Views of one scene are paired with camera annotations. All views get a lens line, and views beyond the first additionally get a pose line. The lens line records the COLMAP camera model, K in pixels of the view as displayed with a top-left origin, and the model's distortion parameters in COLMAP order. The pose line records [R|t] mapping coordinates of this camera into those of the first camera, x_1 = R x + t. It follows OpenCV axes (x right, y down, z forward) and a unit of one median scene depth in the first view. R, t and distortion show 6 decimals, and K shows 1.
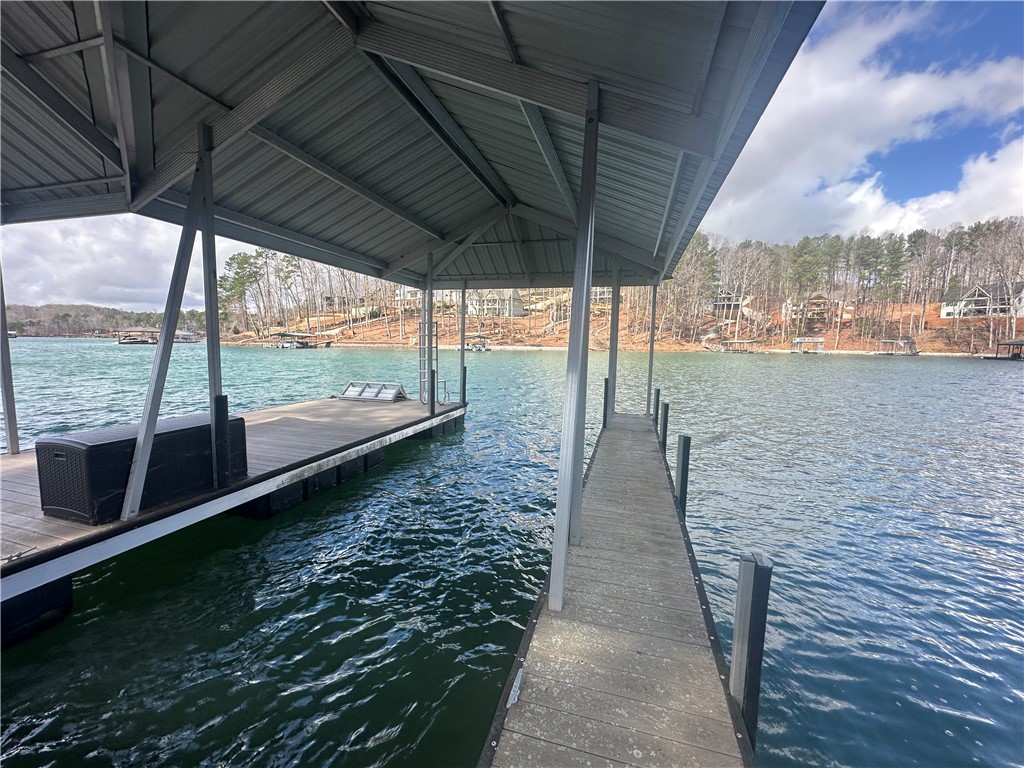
lens RADIAL K [[406.6, 0, 513.2], [0, 406.6, 375.6], [0, 0, 1]] dist [-0.006466, 0.000324]
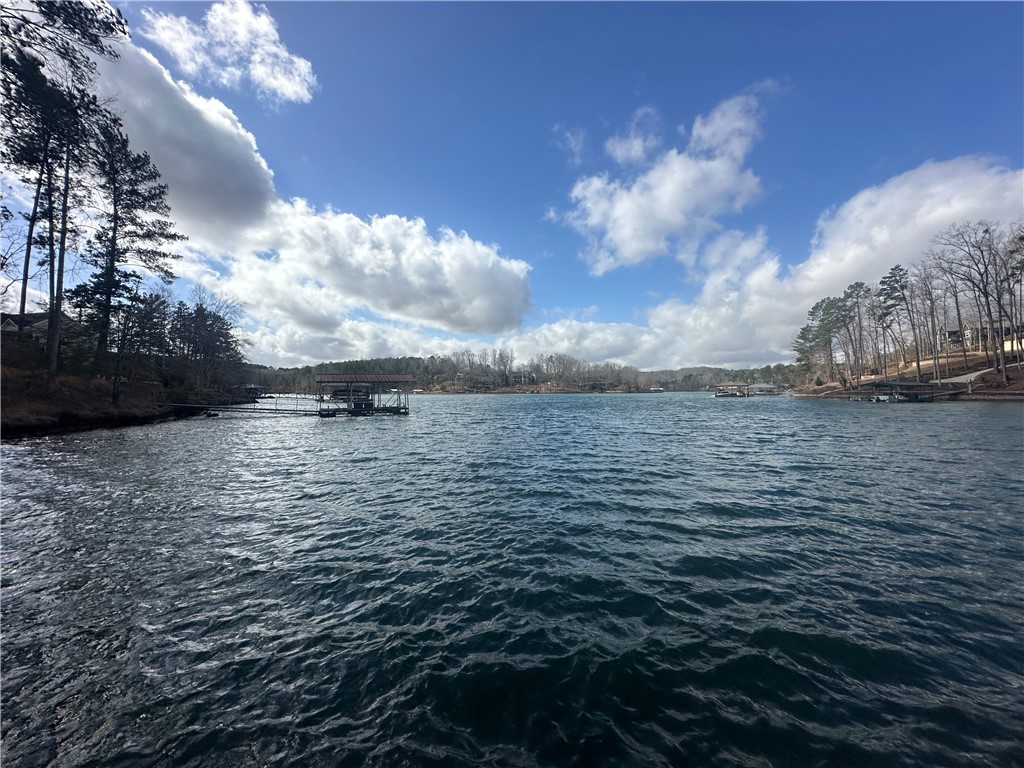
lens RADIAL K [[406.6, 0, 512.2], [0, 406.6, 383.7], [0, 0, 1]] dist [-0.006466, 0.000324]
pose [[0.314515, -0.033948, -0.948645, -0.300663], [-0.070105, 0.995801, -0.058878, -0.041176], [0.946660, 0.085022, 0.310814, 0.533145]]
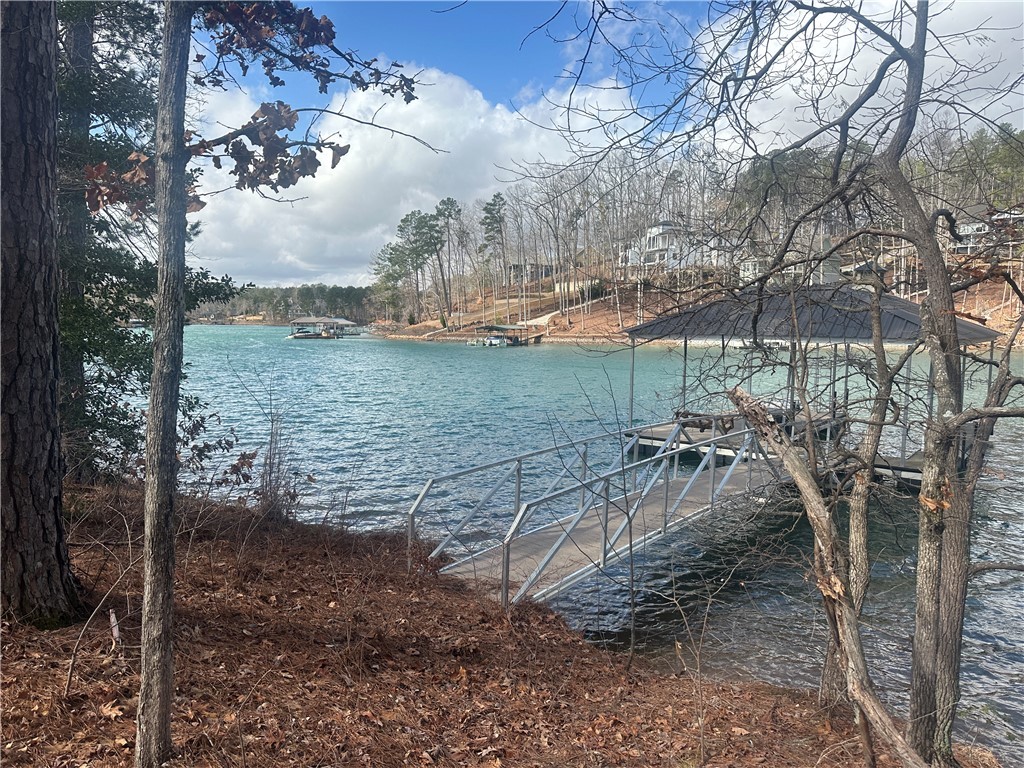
lens RADIAL K [[719.7, 0, 510.3], [0, 719.7, 379.6], [0, 0, 1]] dist [0.067541, -0.081796]
pose [[0.925083, 0.021627, -0.379148, -0.202654], [-0.025817, 0.999649, -0.005968, 0.012380], [0.378885, 0.015310, 0.925317, -1.322826]]
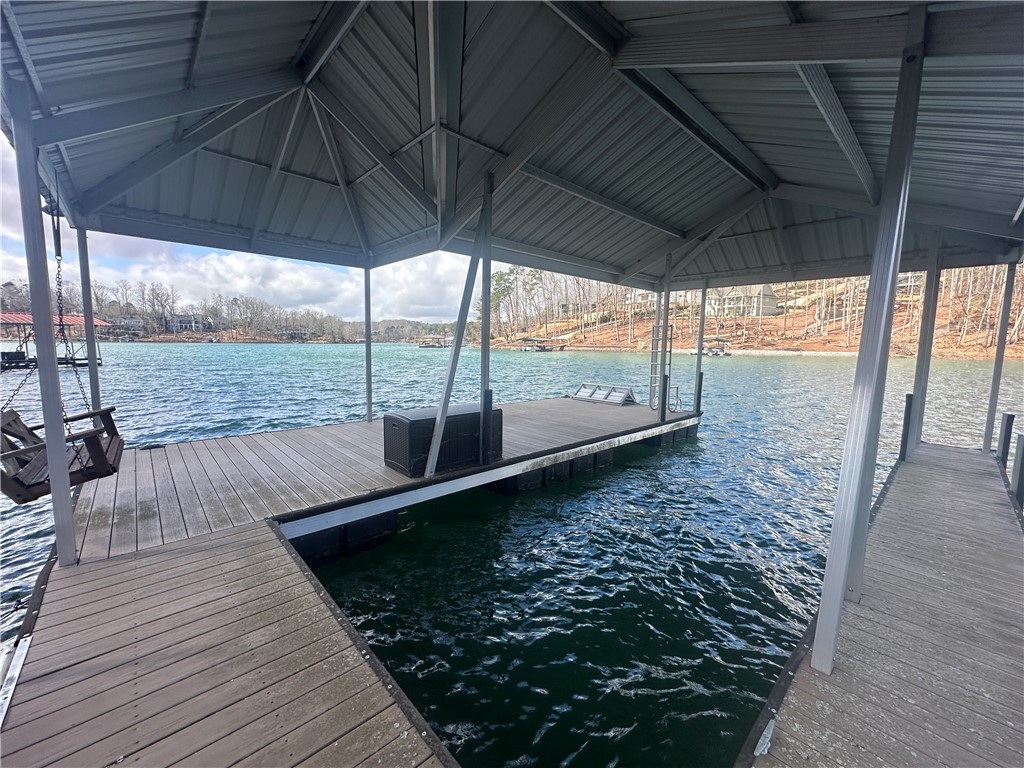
lens RADIAL K [[406.6, 0, 512.4], [0, 406.6, 378.9], [0, 0, 1]] dist [-0.006466, 0.000324]
pose [[0.854328, 0.039915, -0.518198, -0.008977], [-0.040515, 0.999127, 0.010163, 0.000342], [0.518152, 0.012312, 0.855200, -0.010399]]
